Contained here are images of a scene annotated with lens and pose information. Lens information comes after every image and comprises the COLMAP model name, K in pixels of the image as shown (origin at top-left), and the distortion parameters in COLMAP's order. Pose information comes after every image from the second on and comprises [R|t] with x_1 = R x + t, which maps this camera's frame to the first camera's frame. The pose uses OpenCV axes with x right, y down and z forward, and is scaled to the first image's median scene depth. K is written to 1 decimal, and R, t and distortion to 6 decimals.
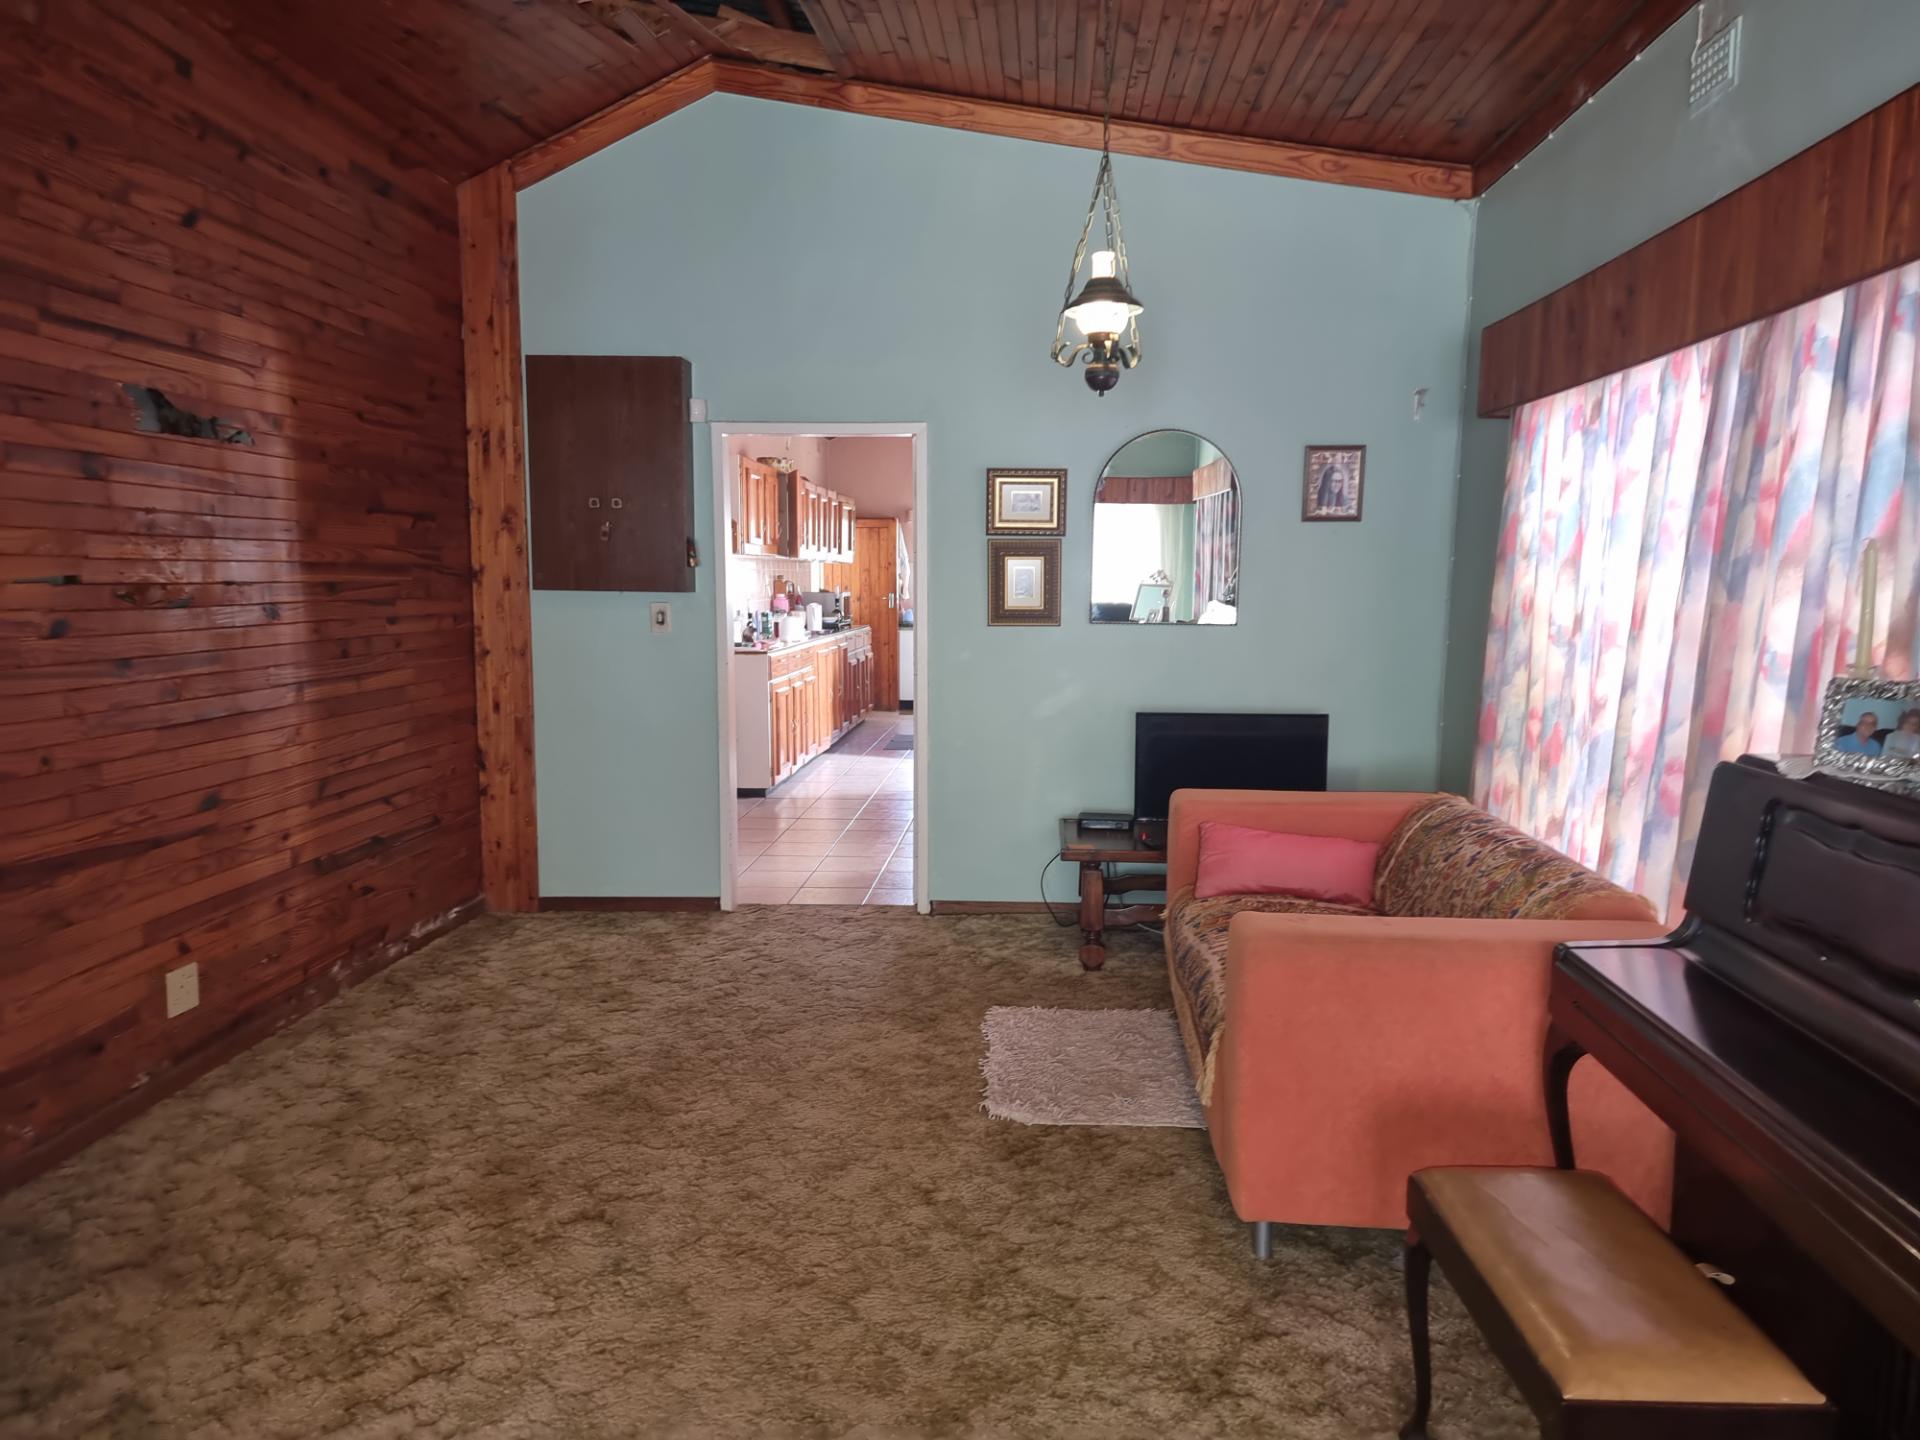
lens RADIAL K [[1383.6, 0, 962.2], [0, 1383.6, 714.7], [0, 0, 1]] dist [0.074570, -0.058571]
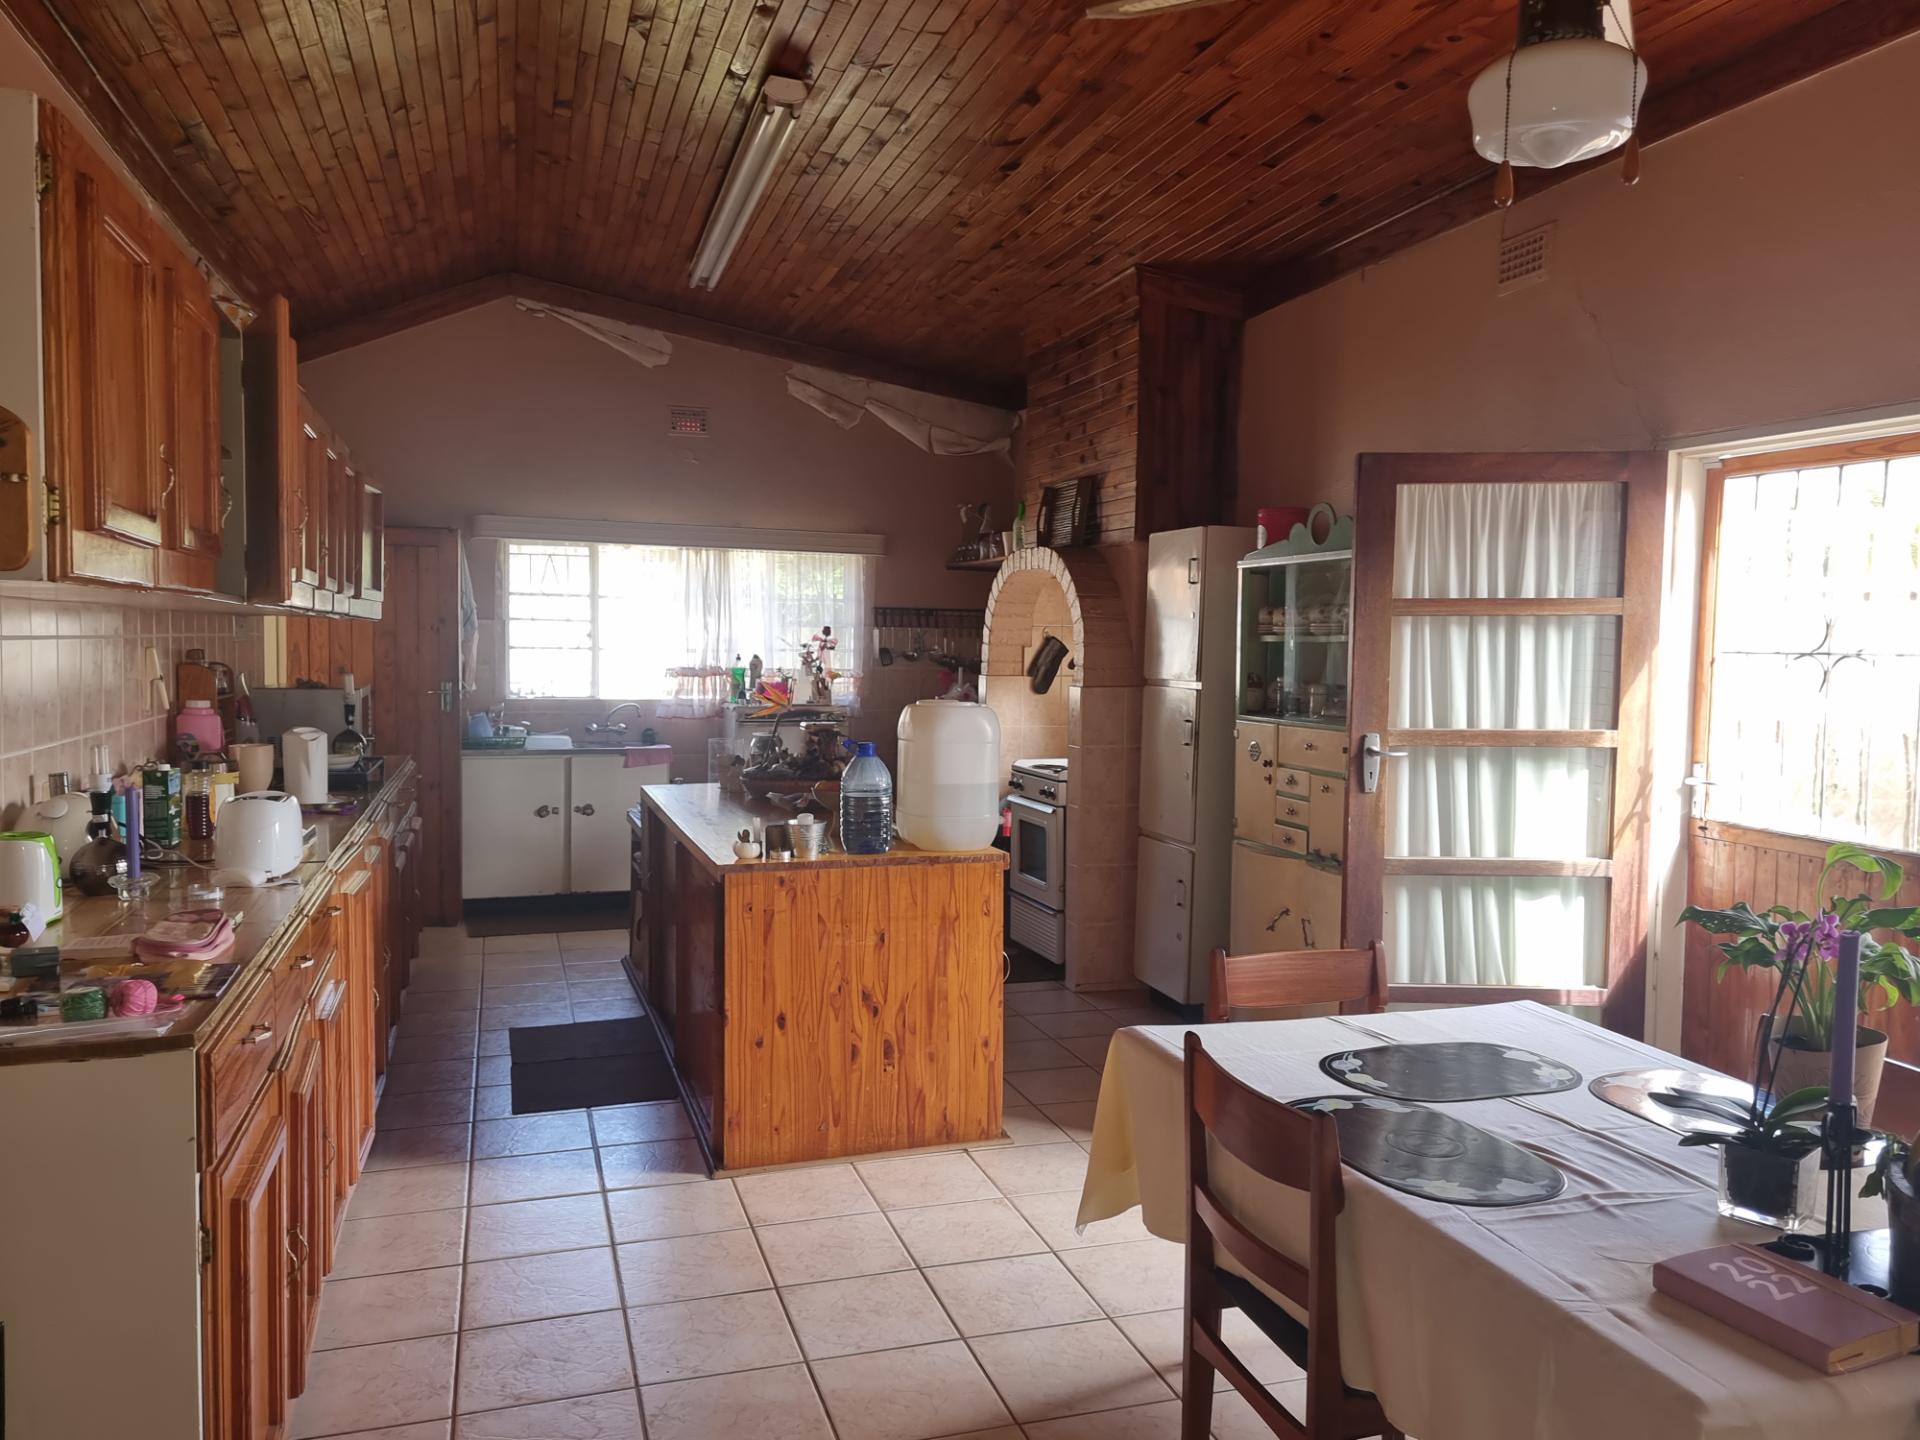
lens RADIAL K [[1383.6, 0, 961.1], [0, 1383.6, 718.1], [0, 0, 1]] dist [0.074570, -0.058571]
pose [[0.922462, -0.004859, 0.386057, -0.088826], [0.020098, 0.999169, -0.035447, -0.065381], [-0.385564, 0.040458, 0.921794, 0.580739]]
